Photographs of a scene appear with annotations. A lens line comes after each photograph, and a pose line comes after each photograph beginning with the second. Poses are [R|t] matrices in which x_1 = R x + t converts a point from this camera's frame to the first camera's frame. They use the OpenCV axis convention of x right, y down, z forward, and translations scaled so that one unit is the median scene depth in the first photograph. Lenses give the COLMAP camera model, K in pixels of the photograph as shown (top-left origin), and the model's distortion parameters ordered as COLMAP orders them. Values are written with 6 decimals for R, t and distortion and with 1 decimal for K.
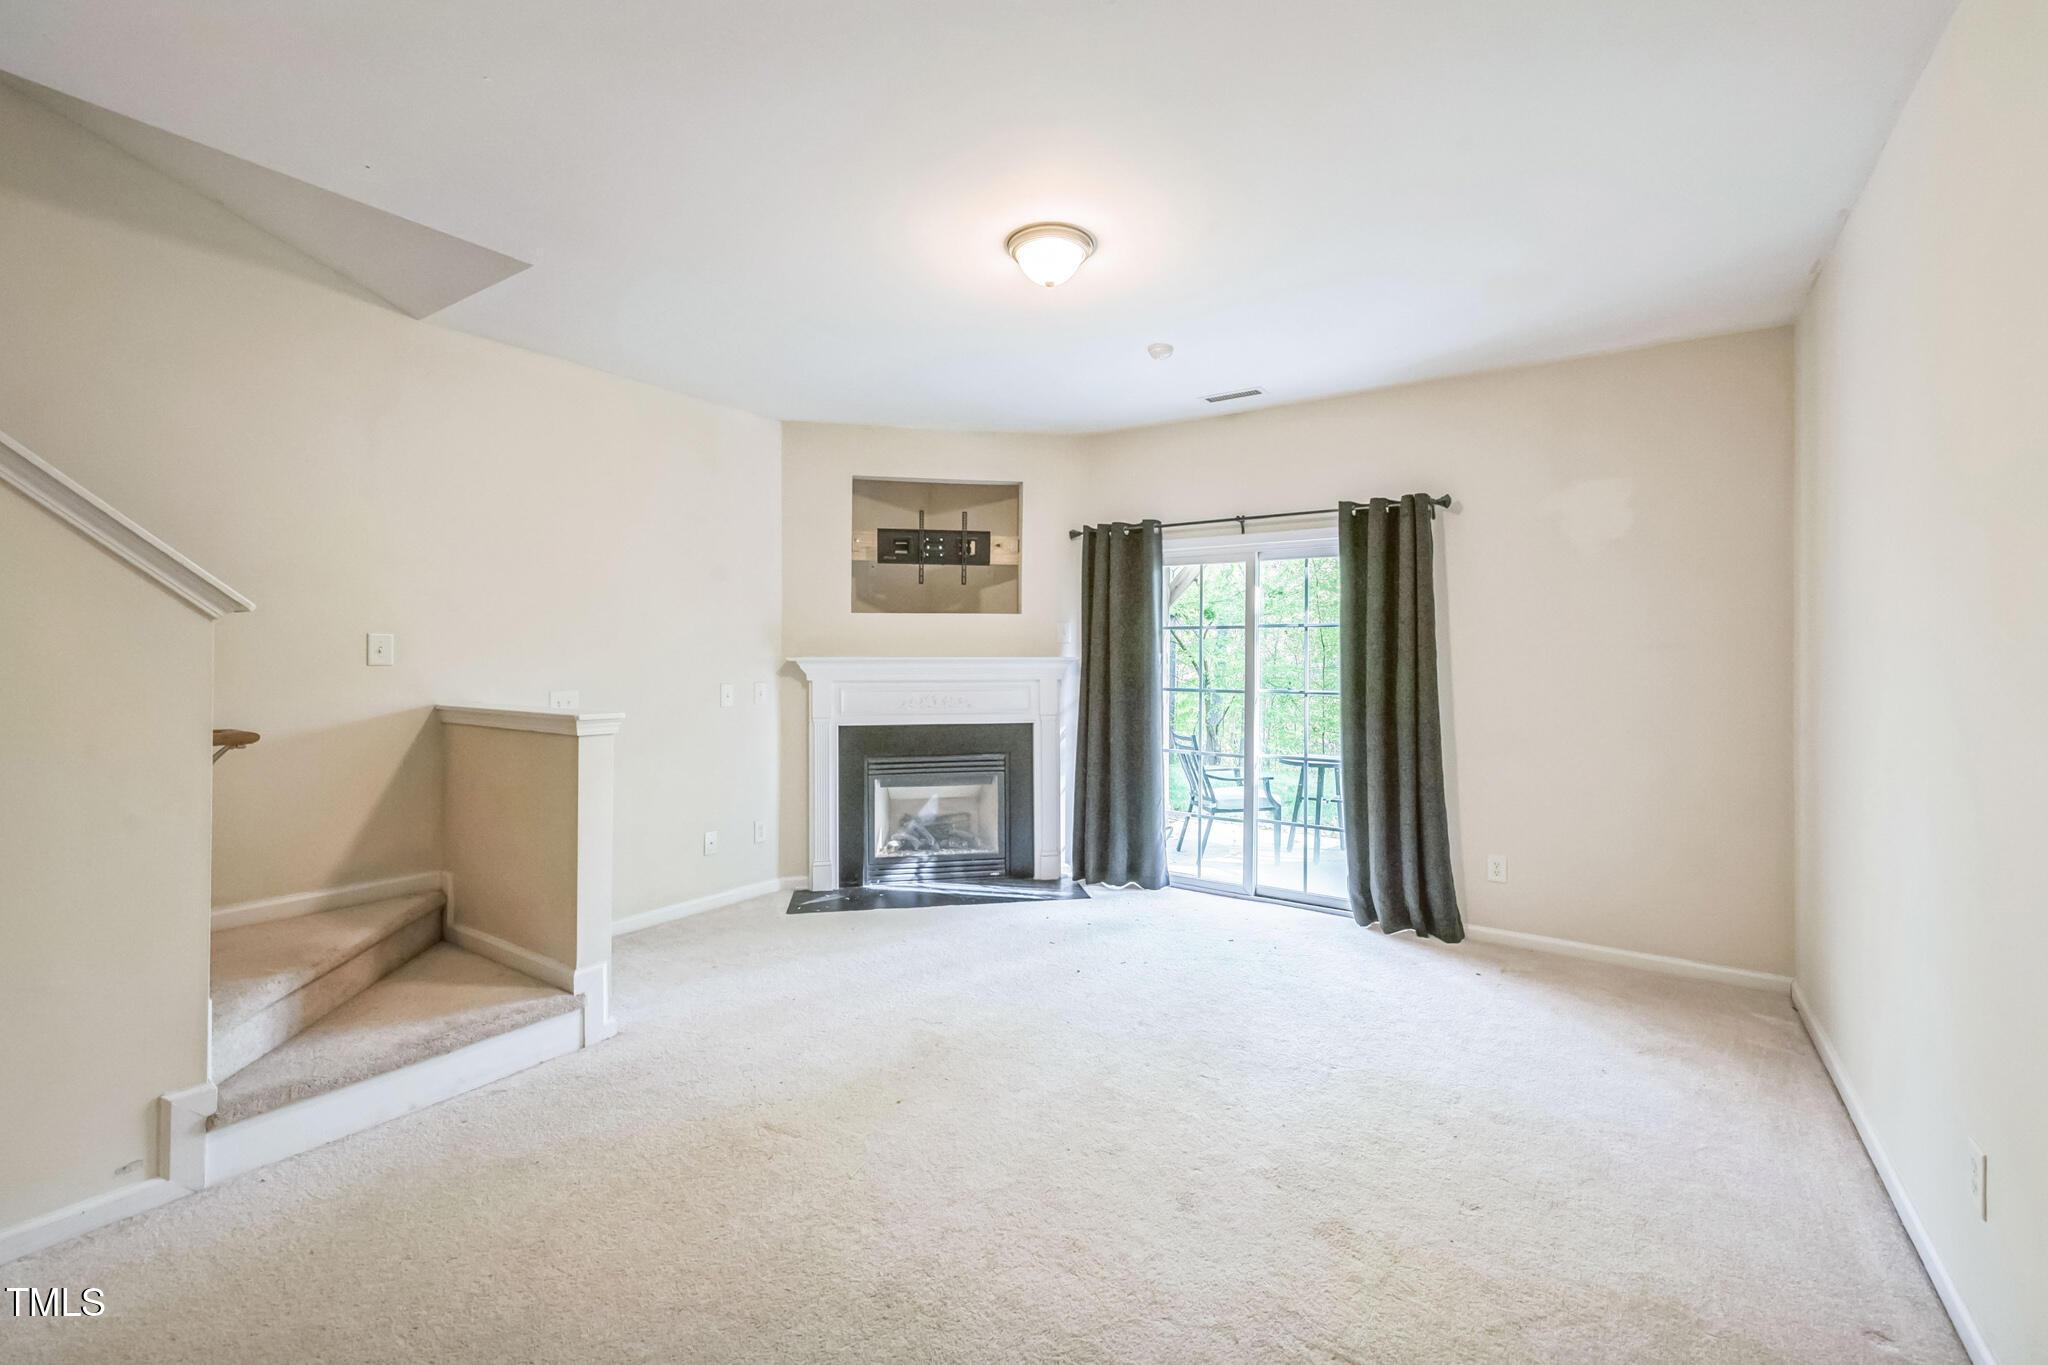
lens RADIAL K [[859.6, 0, 1089.2], [0, 859.6, 645.7], [0, 0, 1]] dist [-0.011743, -0.000881]
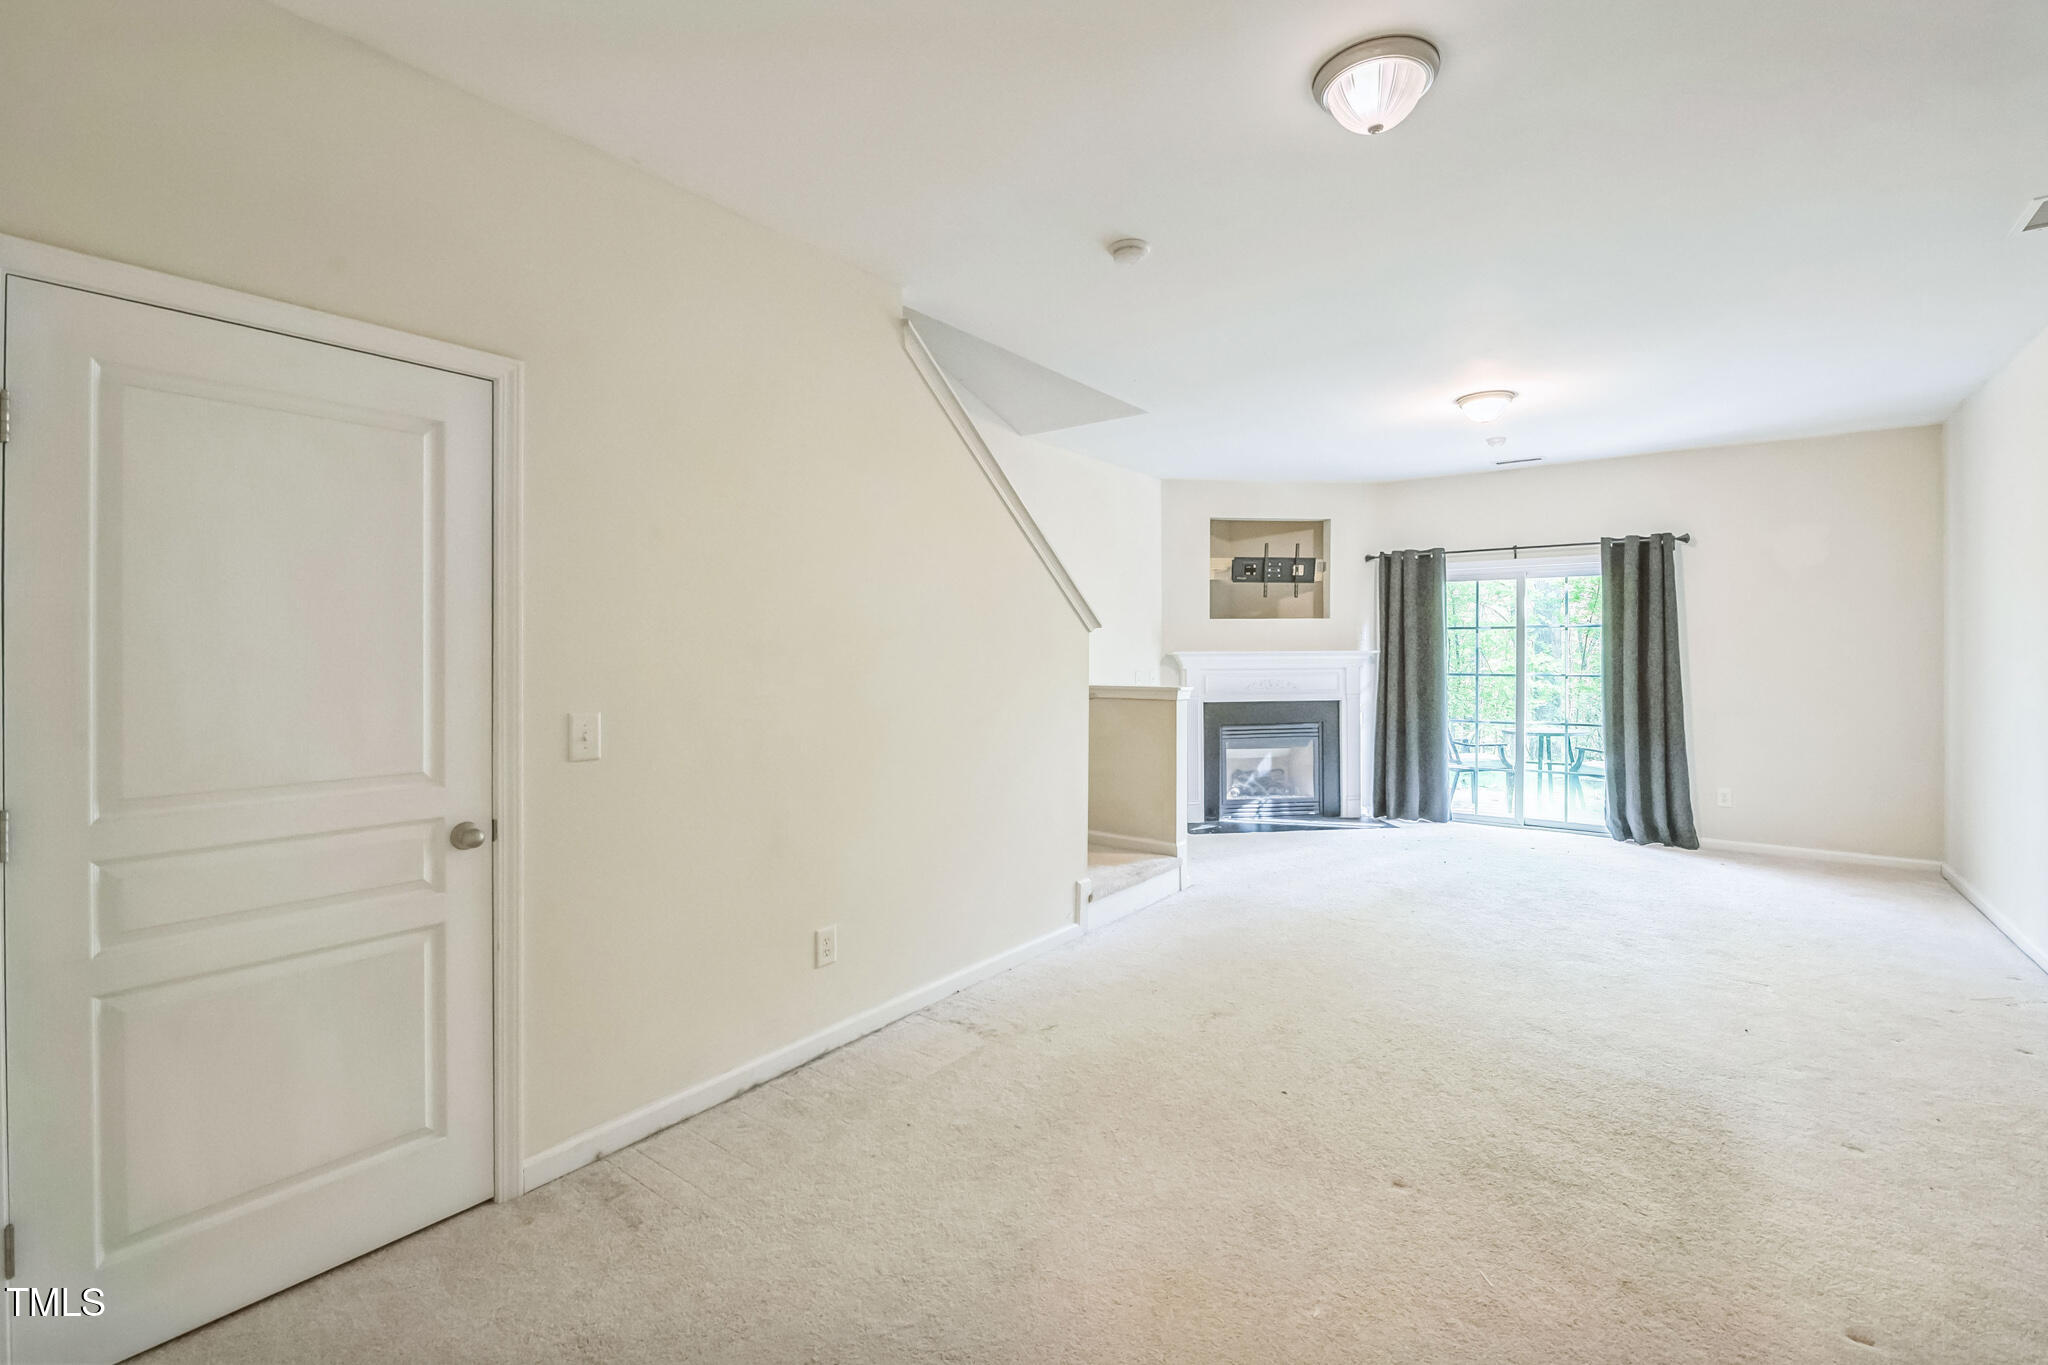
lens RADIAL K [[859.6, 0, 1120.3], [0, 859.6, 639.1], [0, 0, 1]] dist [-0.011743, -0.000881]
pose [[0.998516, -0.007154, -0.053995, -0.362866], [0.006937, 0.999967, -0.004215, -0.001505], [0.054024, 0.003835, 0.998532, -0.379816]]
